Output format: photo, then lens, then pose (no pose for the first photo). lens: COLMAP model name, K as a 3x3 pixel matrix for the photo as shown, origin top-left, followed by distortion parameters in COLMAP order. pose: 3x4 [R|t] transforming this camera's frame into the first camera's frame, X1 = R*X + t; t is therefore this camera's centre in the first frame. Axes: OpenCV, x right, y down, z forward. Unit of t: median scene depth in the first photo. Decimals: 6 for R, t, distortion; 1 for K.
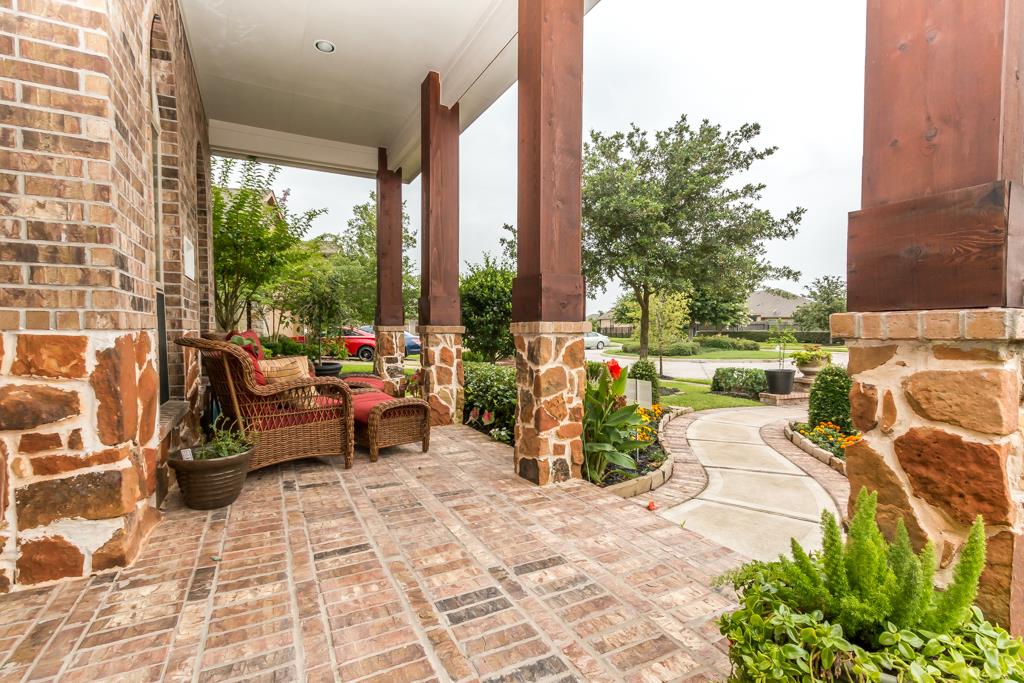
lens RADIAL K [[471.6, 0, 505.7], [0, 471.6, 344.7], [0, 0, 1]] dist [0.013954, -0.001434]
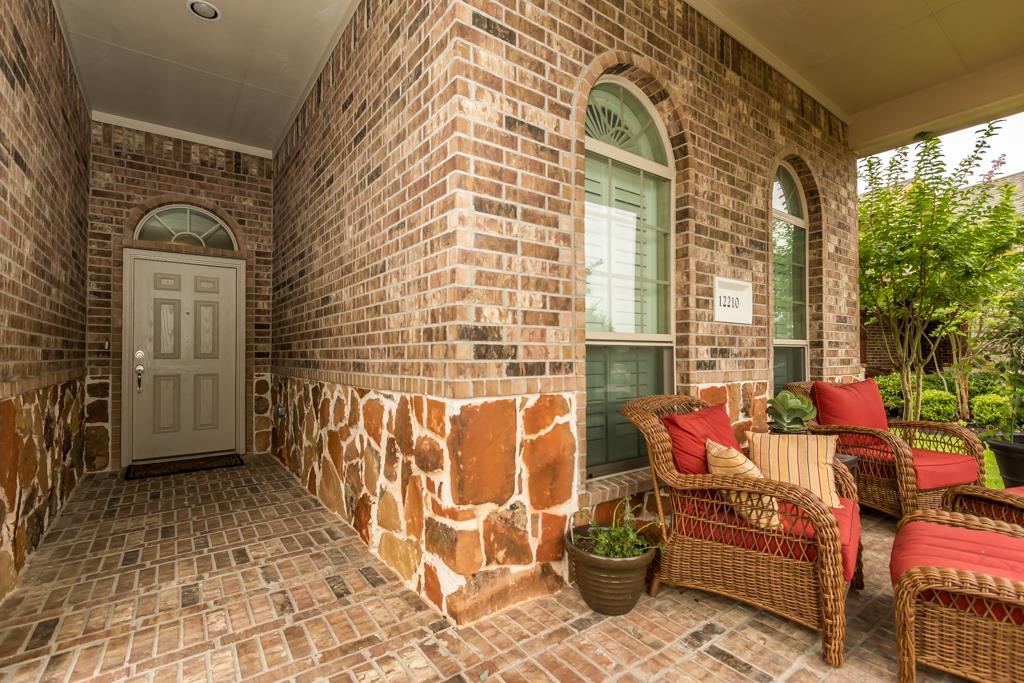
lens RADIAL K [[471.6, 0, 505.4], [0, 471.6, 346.9], [0, 0, 1]] dist [0.013954, -0.001434]
pose [[0.151977, -0.011916, -0.988312, 0.262582], [-0.036208, 0.999189, -0.017615, -0.135381], [0.987721, 0.038462, 0.151422, 0.952284]]
